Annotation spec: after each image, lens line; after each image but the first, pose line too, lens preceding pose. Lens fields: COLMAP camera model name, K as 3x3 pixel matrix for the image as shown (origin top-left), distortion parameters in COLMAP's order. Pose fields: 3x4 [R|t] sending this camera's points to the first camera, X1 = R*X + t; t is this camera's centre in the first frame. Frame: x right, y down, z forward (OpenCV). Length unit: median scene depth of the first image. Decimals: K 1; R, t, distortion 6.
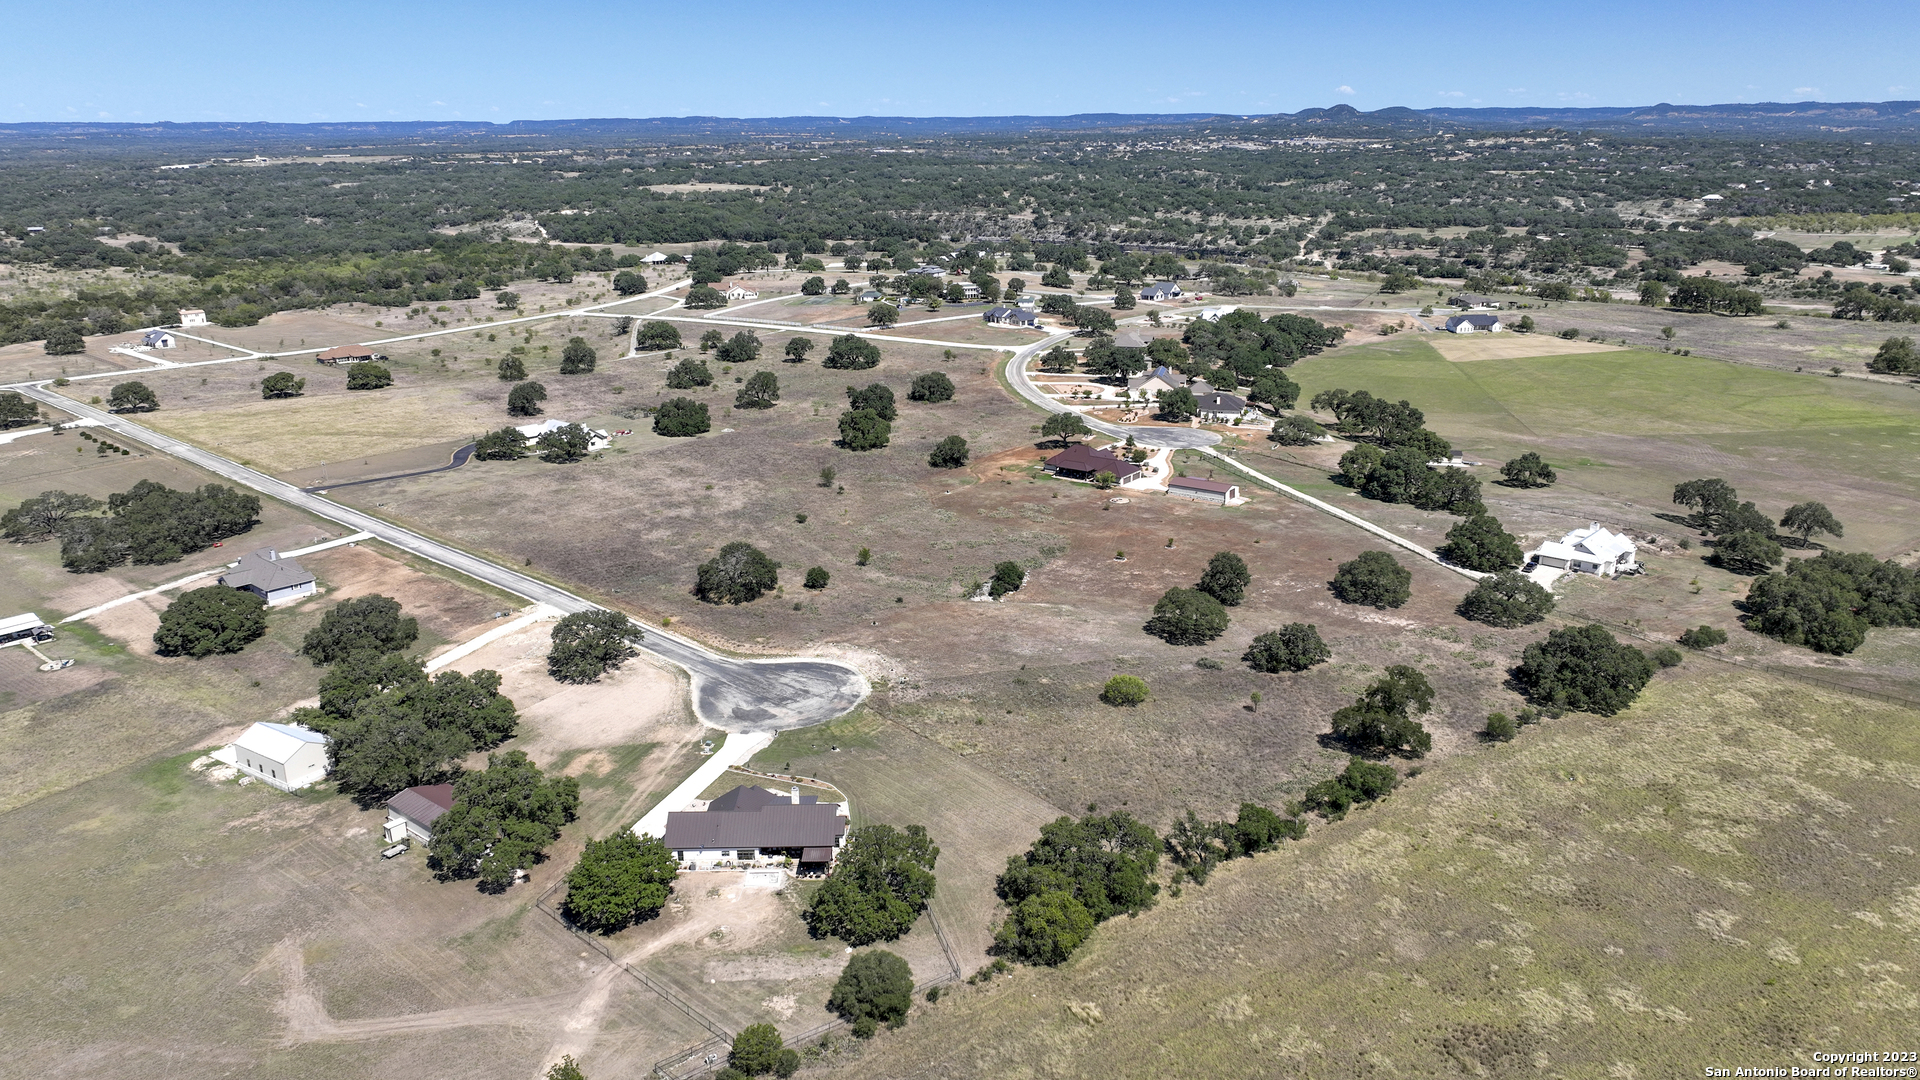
lens RADIAL K [[1365.7, 0, 961.7], [0, 1365.7, 533.8], [0, 0, 1]] dist [0.000905, -0.003983]
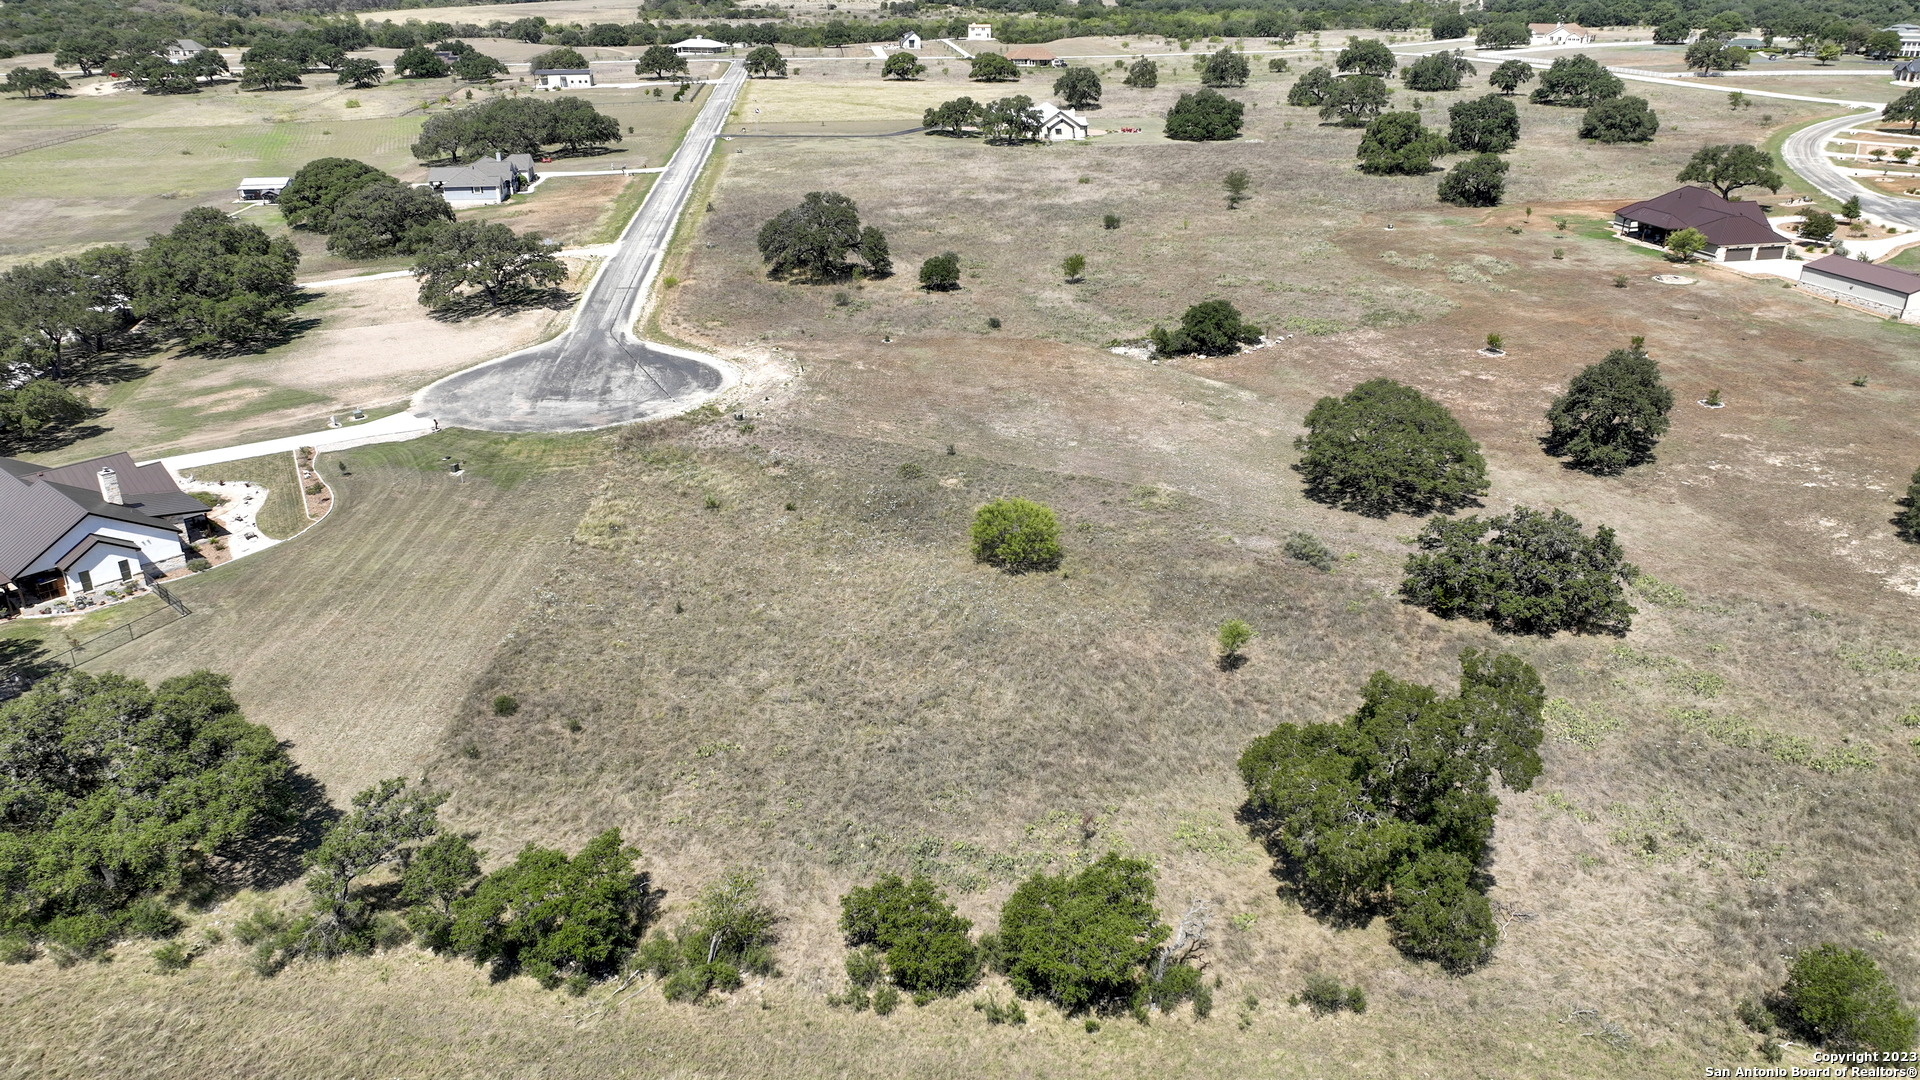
lens RADIAL K [[1365.7, 0, 965.6], [0, 1365.7, 531.6], [0, 0, 1]] dist [0.000905, -0.003983]
pose [[0.743146, 0.265541, -0.614183, 0.234271], [-0.193371, 0.963948, 0.182787, 0.022148], [0.640579, -0.017072, 0.767703, 0.400148]]
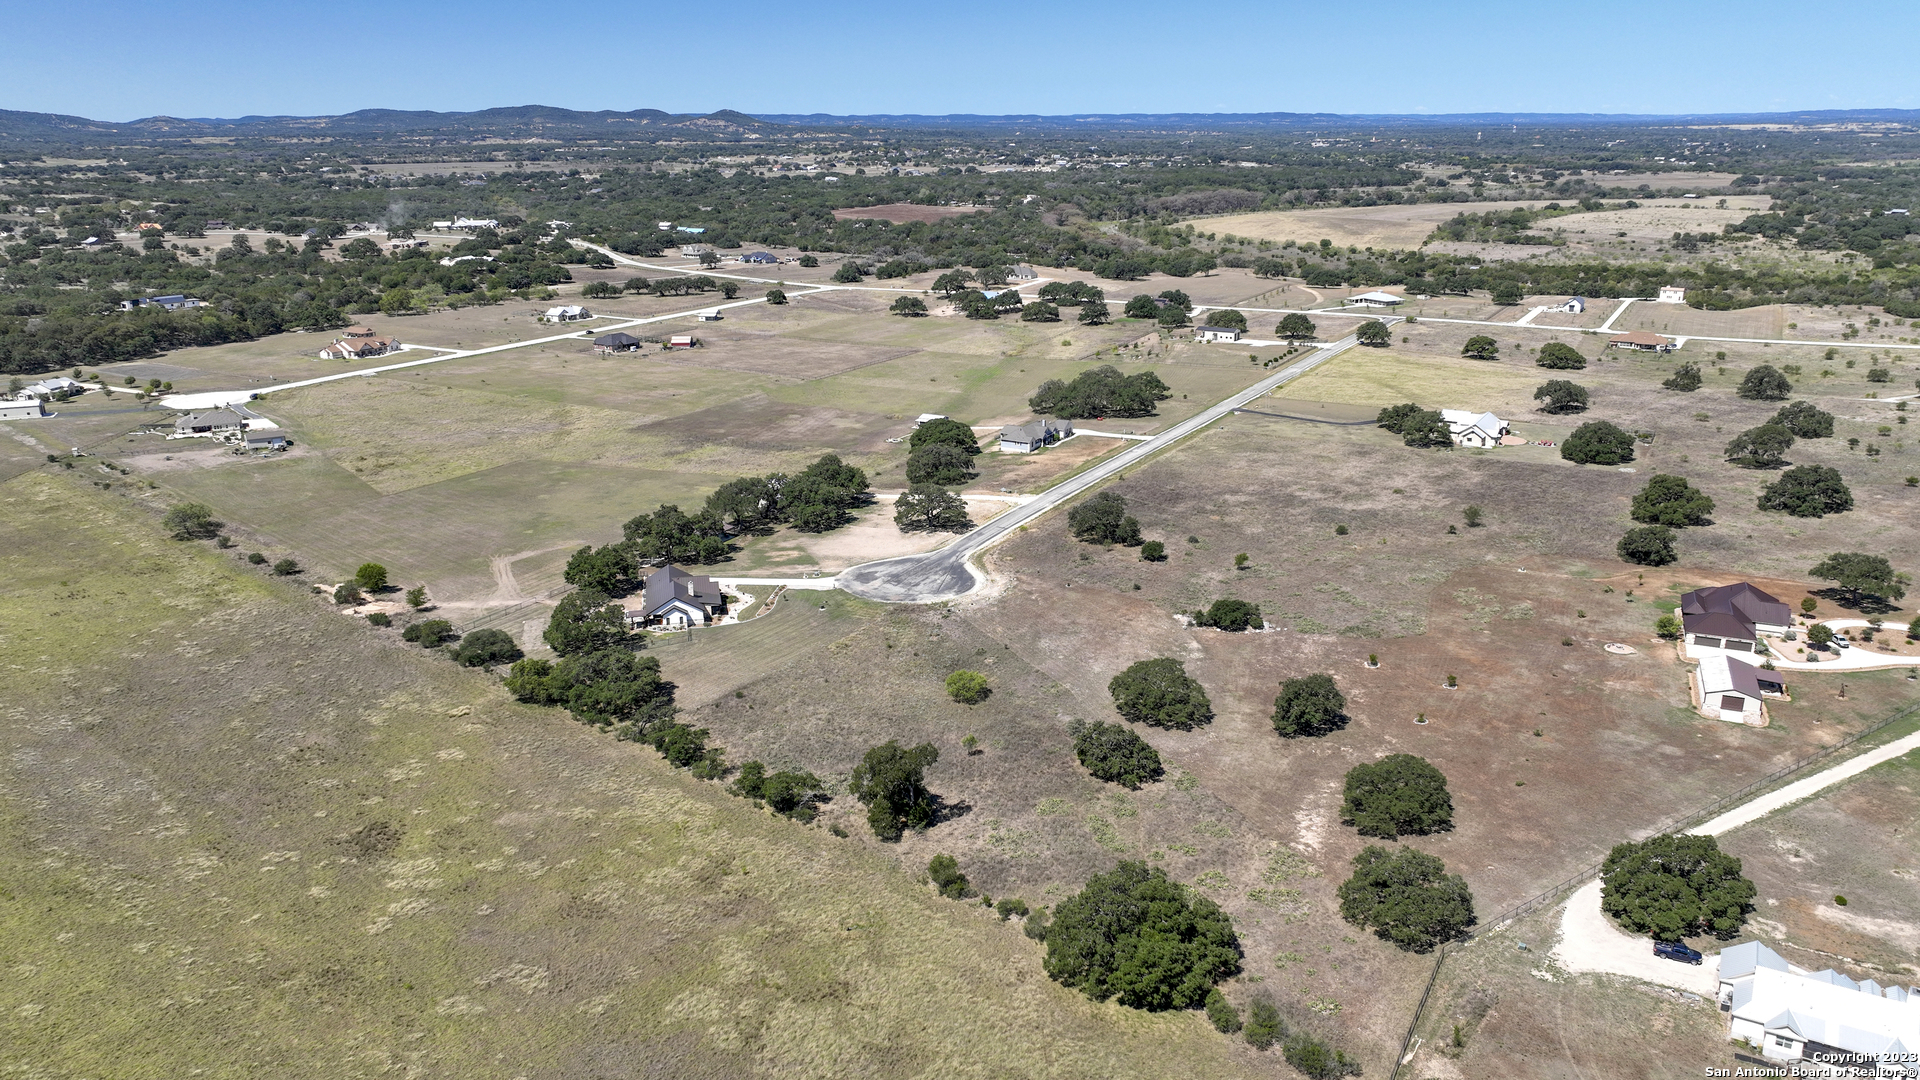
lens RADIAL K [[1365.7, 0, 965.8], [0, 1365.7, 545.0], [0, 0, 1]] dist [0.000905, -0.003983]
pose [[0.204167, 0.297810, -0.932537, 0.631638], [-0.277197, 0.931202, 0.236695, -0.135342], [0.938870, 0.210172, 0.272673, 0.434735]]
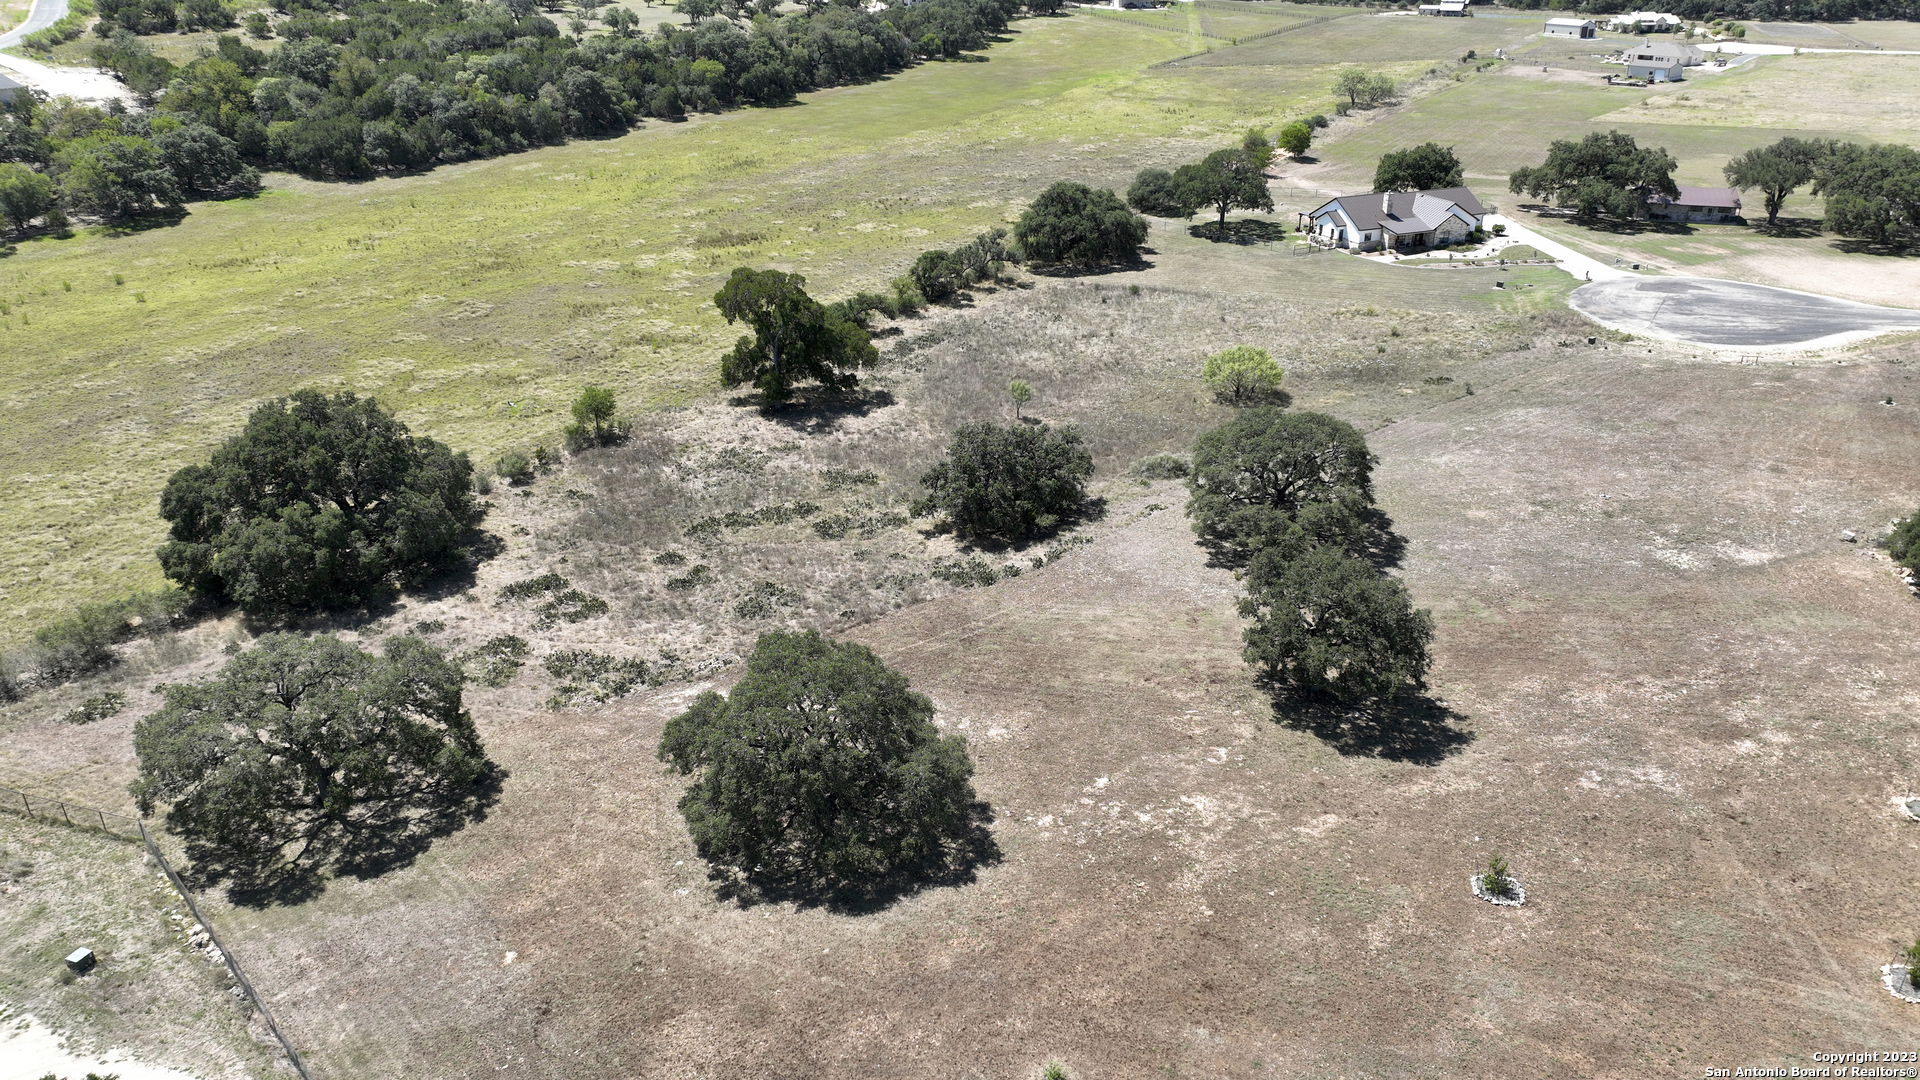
lens RADIAL K [[1365.7, 0, 961.7], [0, 1365.7, 531.8], [0, 0, 1]] dist [0.000905, -0.003983]
pose [[-0.928102, 0.170667, -0.330909, 0.258869], [-0.089796, 0.759922, 0.643783, -0.112967], [0.361337, 0.627210, -0.689959, 0.851488]]
